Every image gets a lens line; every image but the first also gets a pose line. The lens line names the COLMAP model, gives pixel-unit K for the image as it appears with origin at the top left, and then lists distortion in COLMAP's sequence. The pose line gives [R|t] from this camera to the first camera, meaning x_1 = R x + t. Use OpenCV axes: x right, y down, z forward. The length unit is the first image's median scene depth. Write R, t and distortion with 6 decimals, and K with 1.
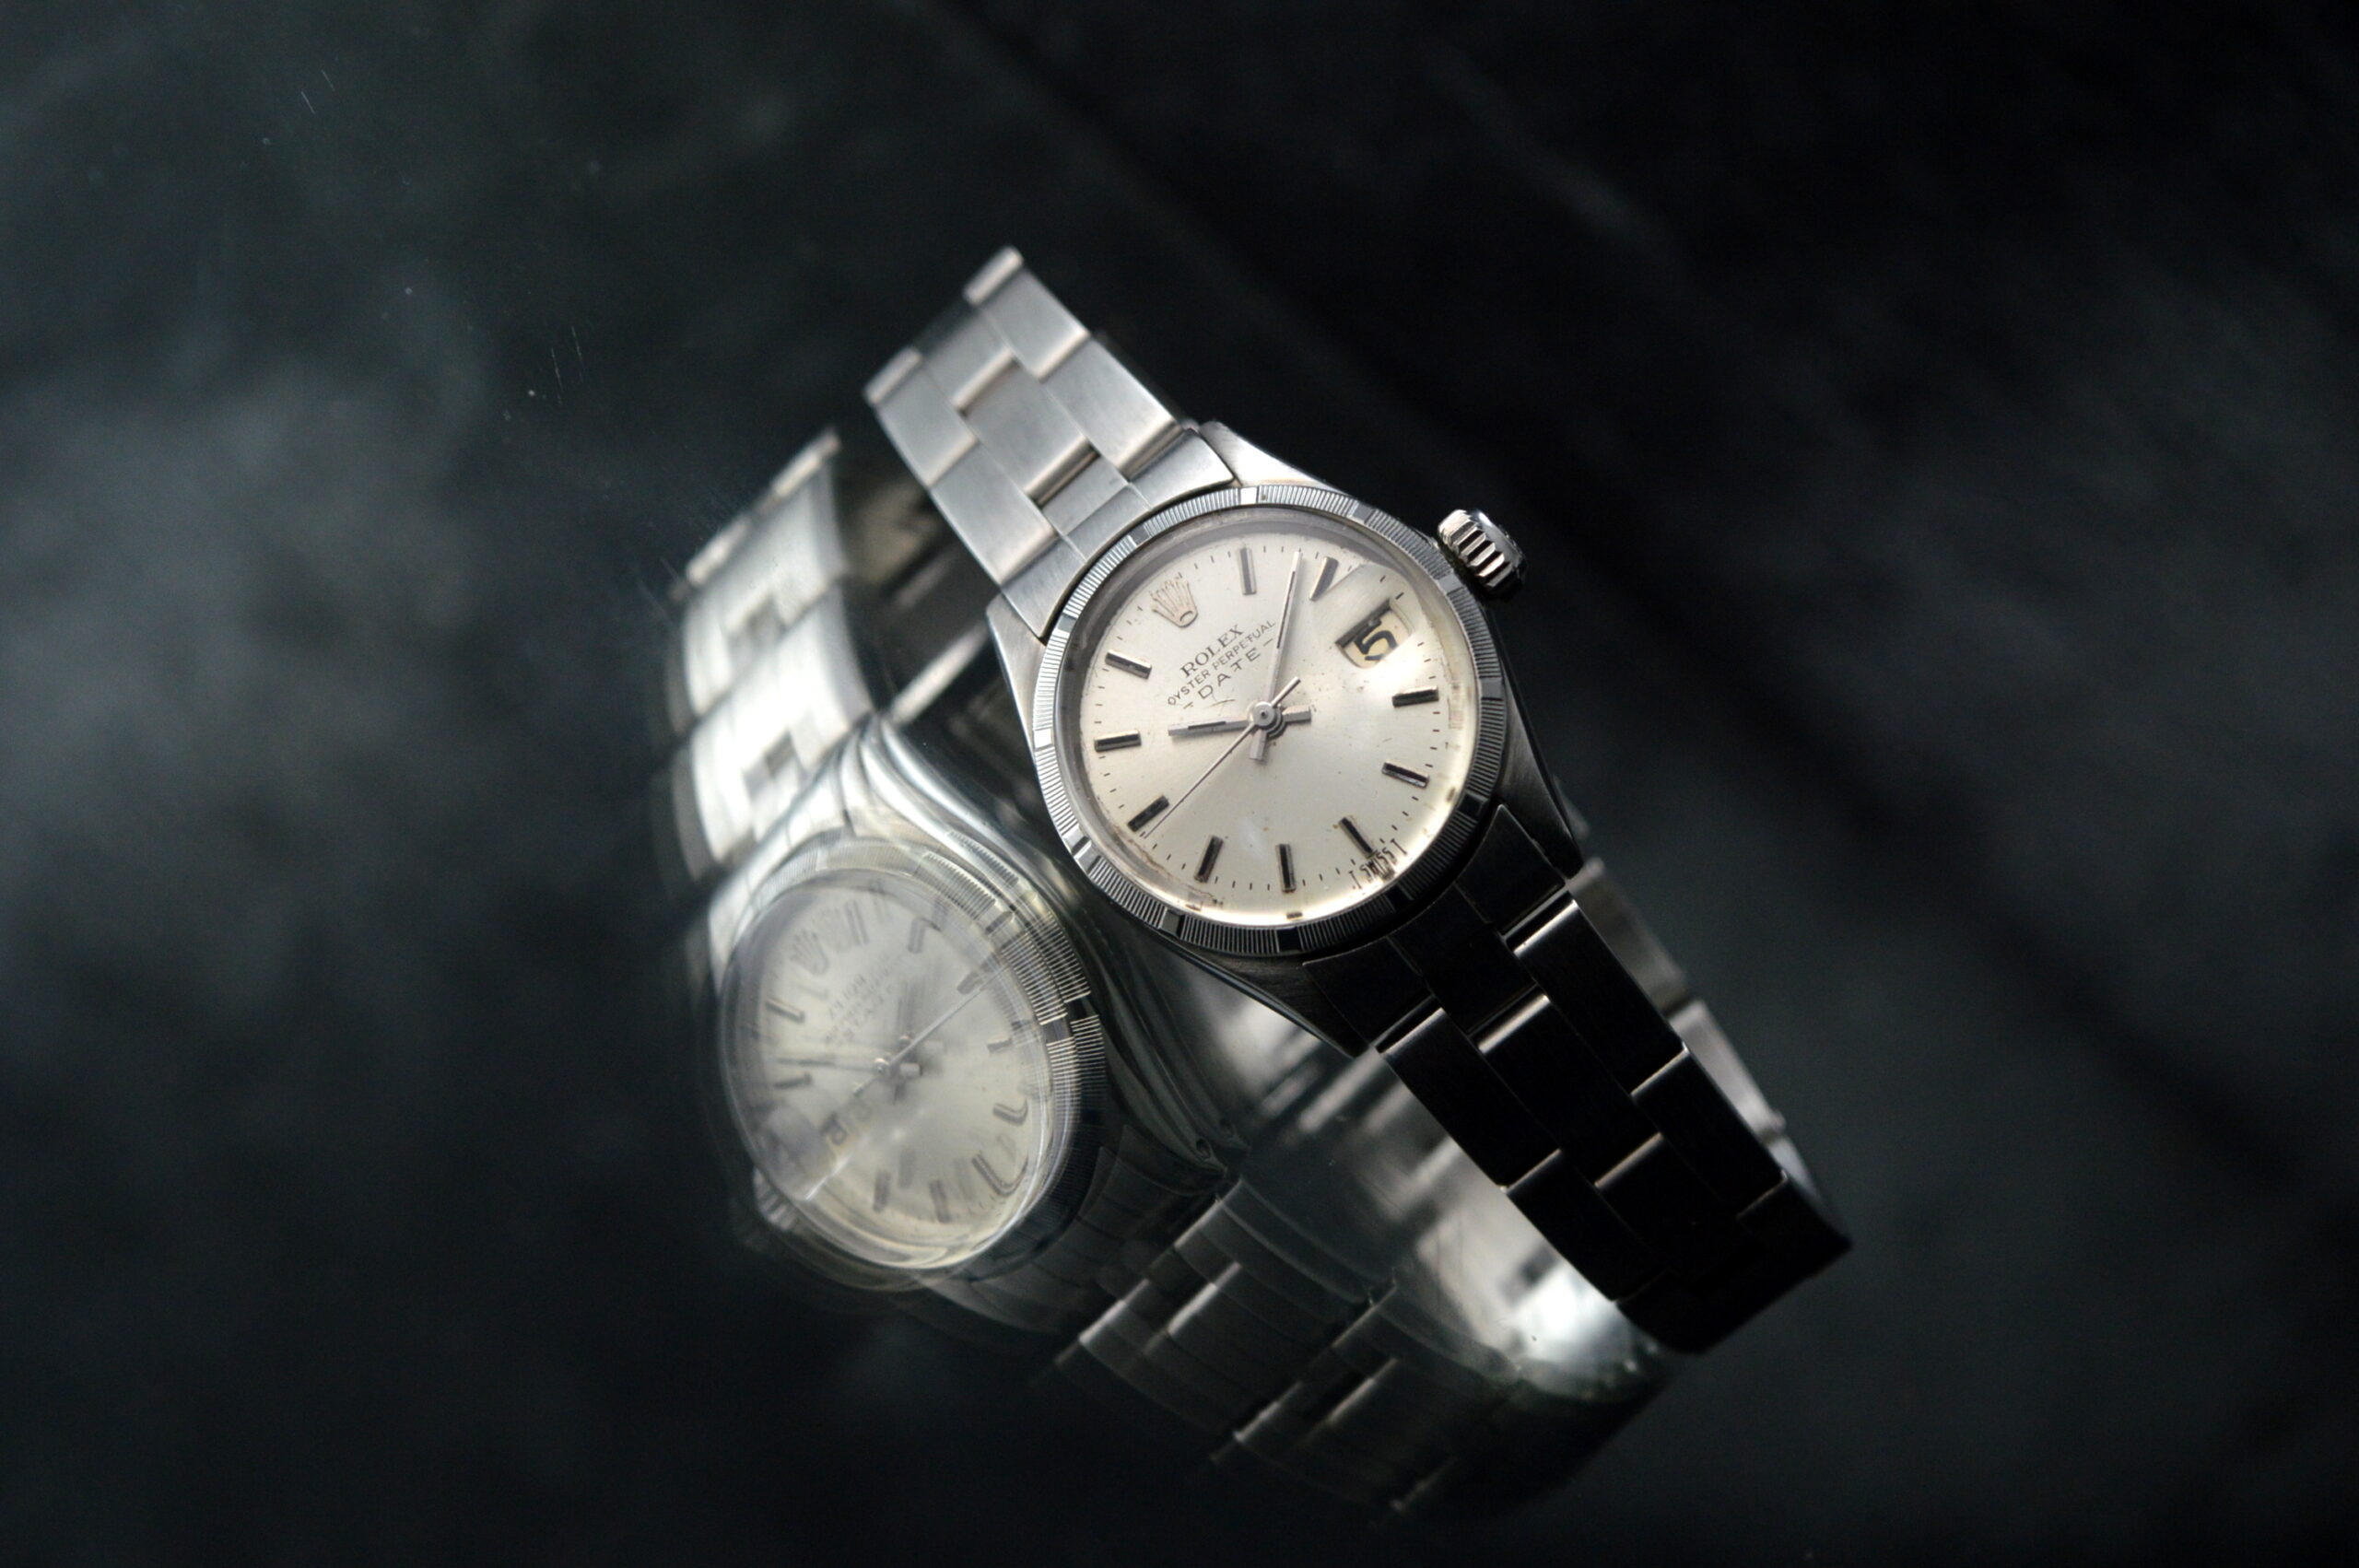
lens RADIAL K [[5066.1, 0, 1184.0], [0, 5066.1, 676.5], [0, 0, 1]] dist [0.000843, -0.079663]
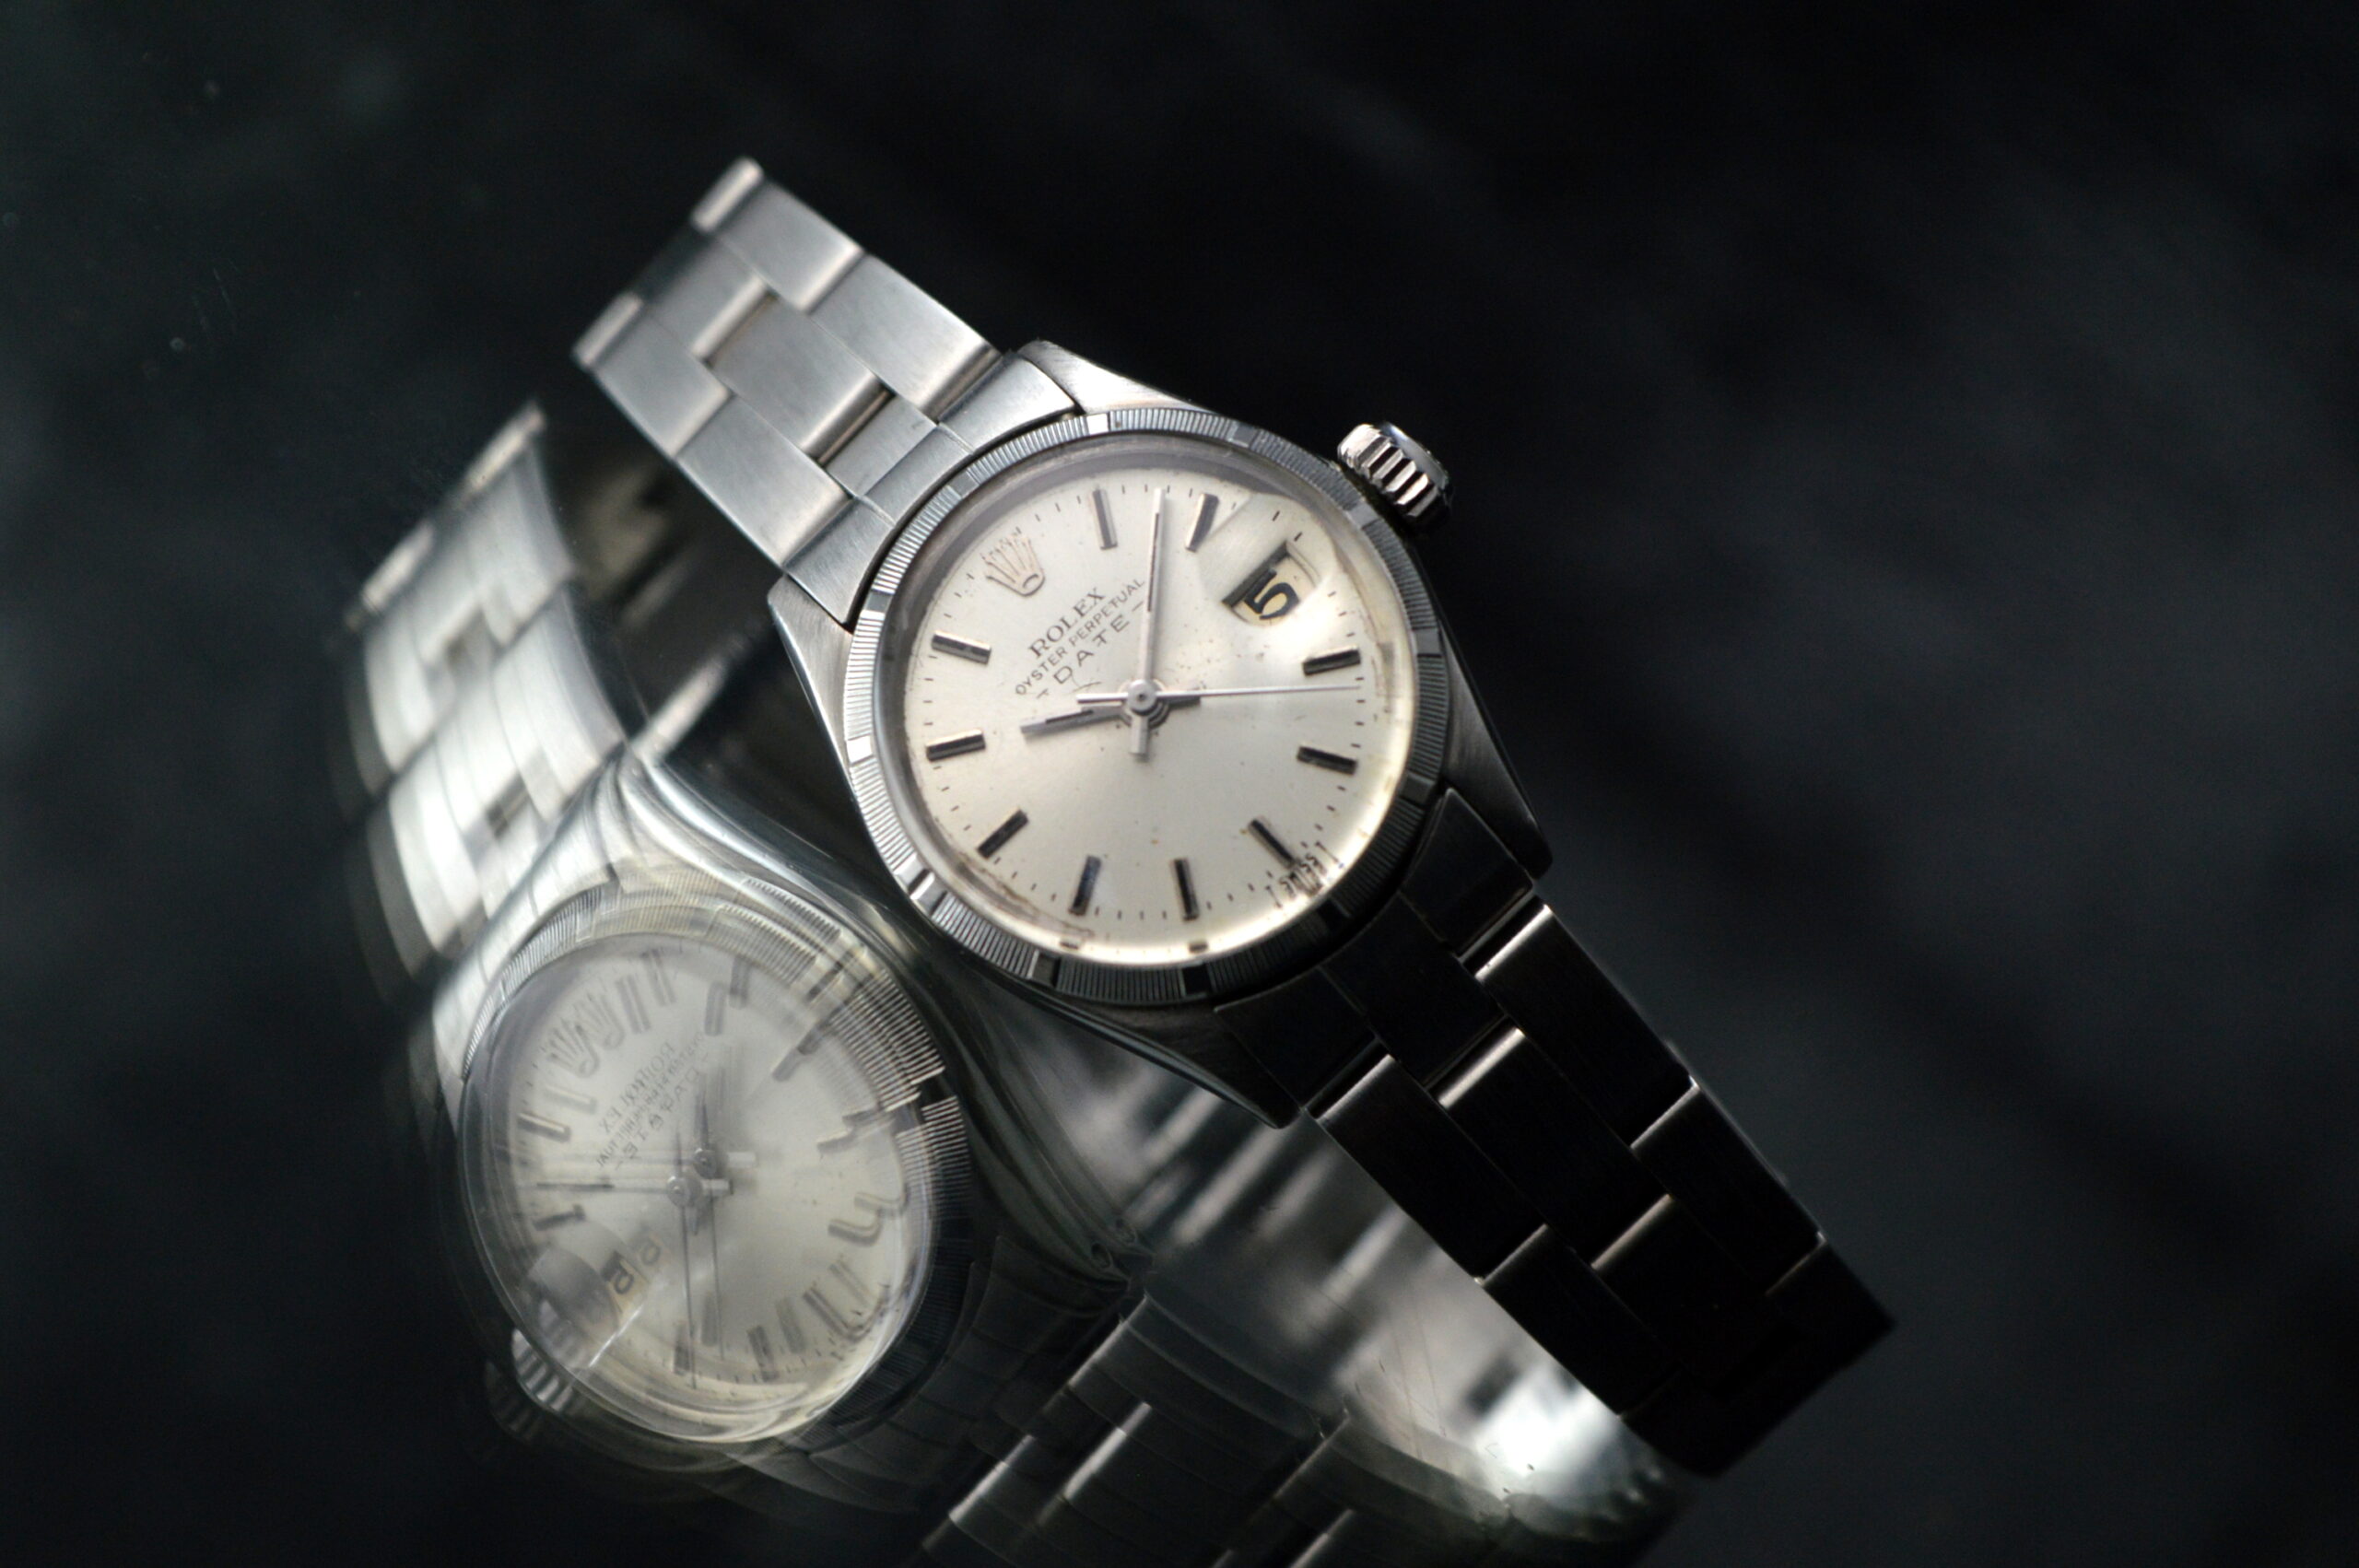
lens RADIAL K [[5571.8, 0, 1179.5], [0, 5571.8, 784.0], [0, 0, 1]] dist [-0.033353, 0.165282]
pose [[0.993952, -0.070903, 0.083861, -0.051360], [0.072281, 0.997293, -0.013507, 0.032839], [-0.082676, 0.019487, 0.996386, 0.138055]]
